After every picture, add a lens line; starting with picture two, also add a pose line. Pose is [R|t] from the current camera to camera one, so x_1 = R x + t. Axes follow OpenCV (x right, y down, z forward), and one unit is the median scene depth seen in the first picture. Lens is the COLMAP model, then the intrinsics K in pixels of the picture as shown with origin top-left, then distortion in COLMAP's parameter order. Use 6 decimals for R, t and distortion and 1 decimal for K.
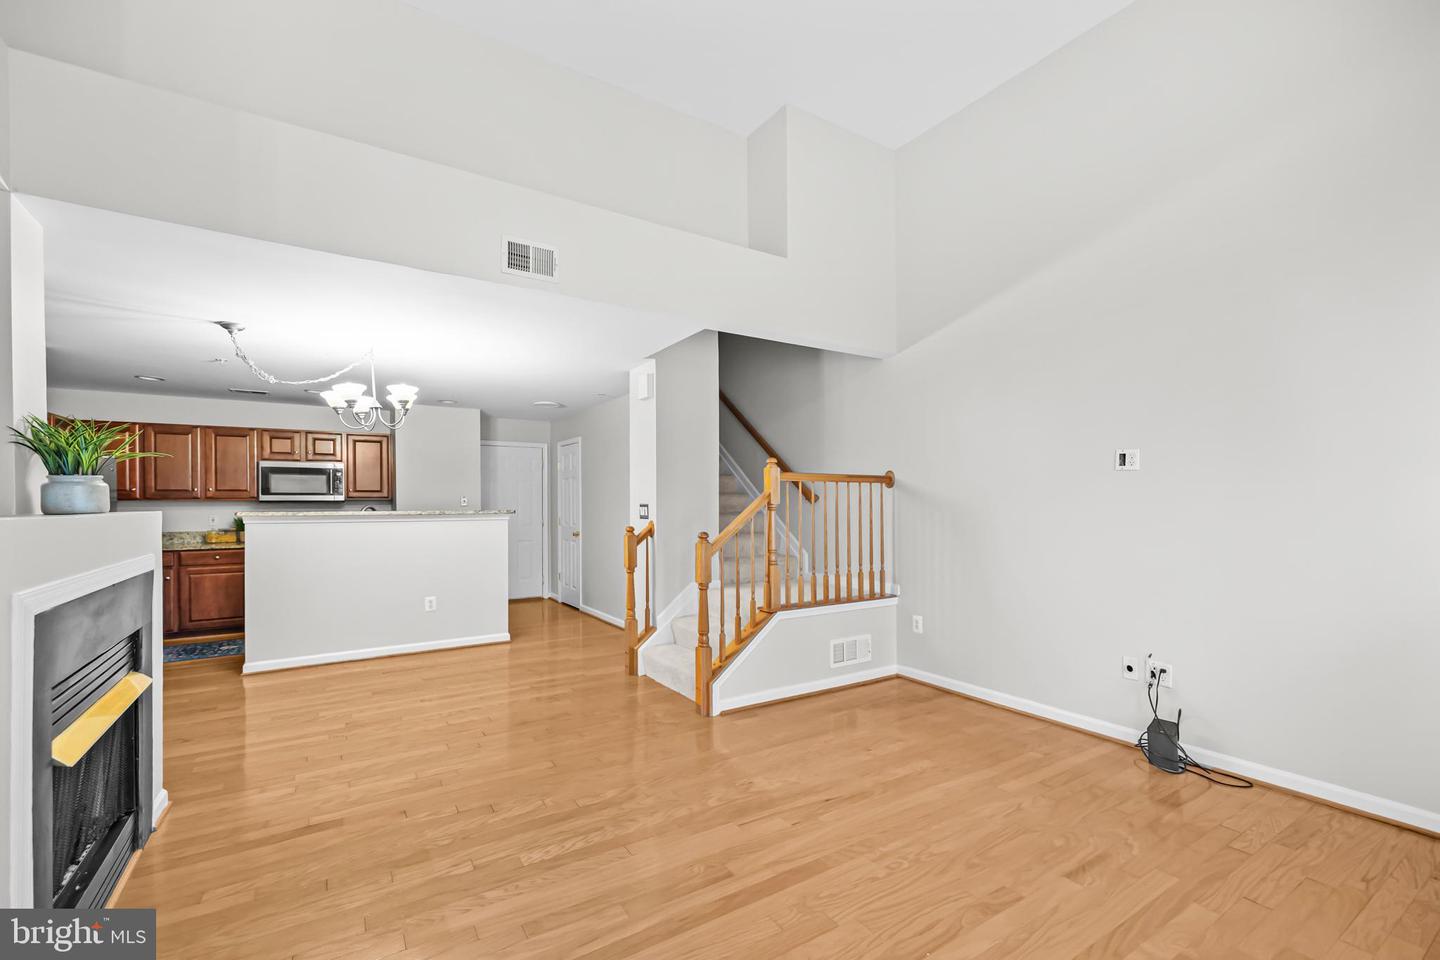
lens RADIAL K [[611.5, 0, 723.2], [0, 611.5, 500.5], [0, 0, 1]] dist [-0.000291, 0.000982]
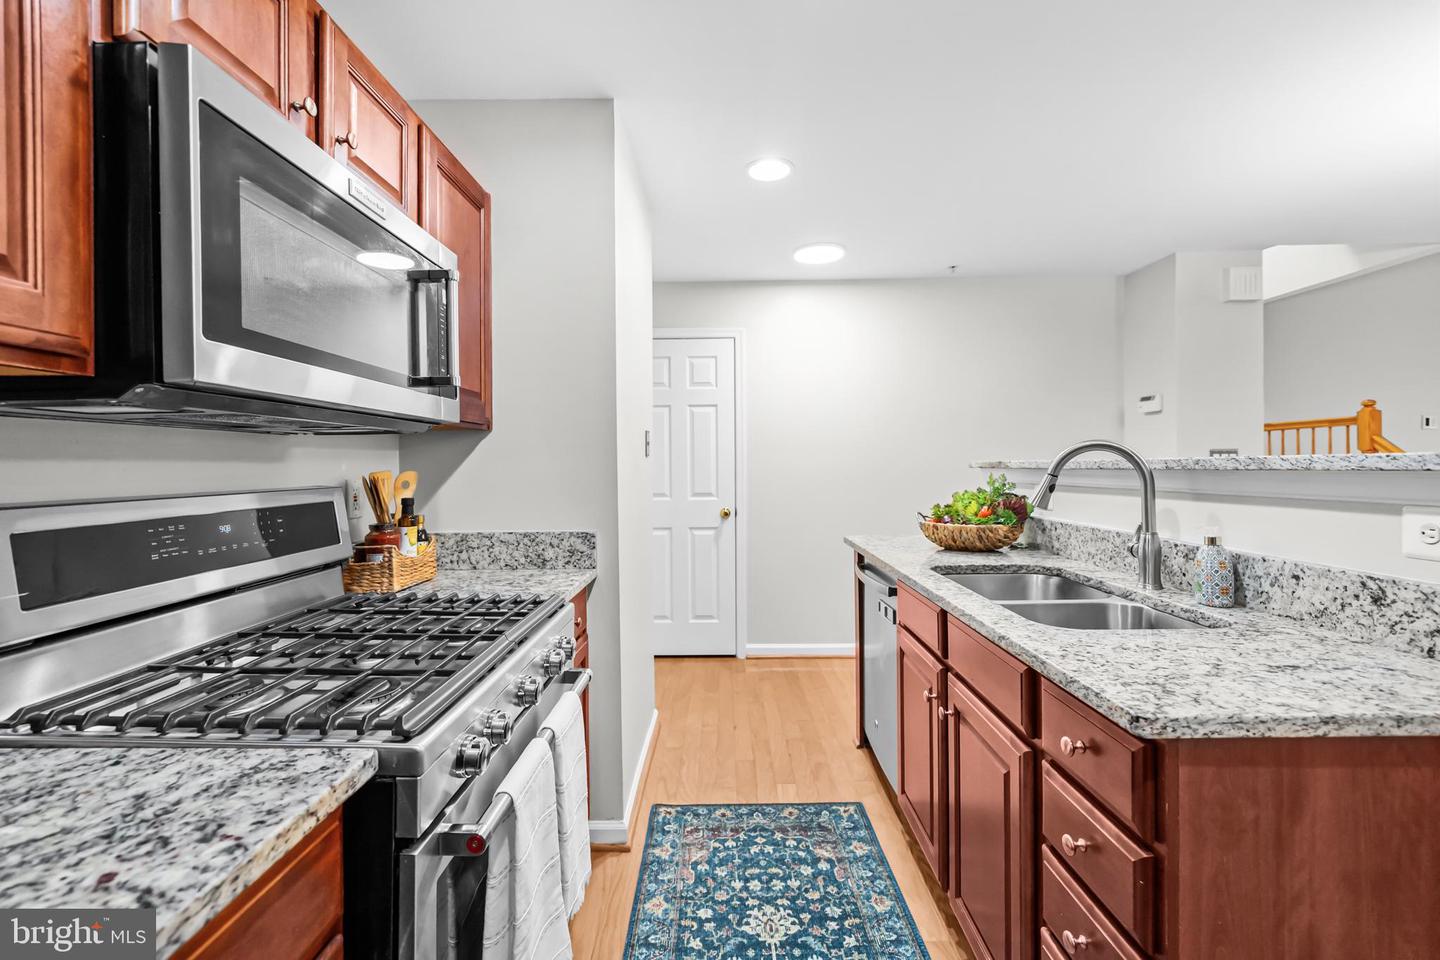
lens RADIAL K [[611.5, 0, 719.6], [0, 611.5, 465.8], [0, 0, 1]] dist [-0.000291, 0.000982]
pose [[0.551771, 0.001029, 0.833995, -0.786855], [-0.000430, 0.999999, -0.000949, 0.016985], [-0.833996, 0.000165, 0.551771, 0.831343]]
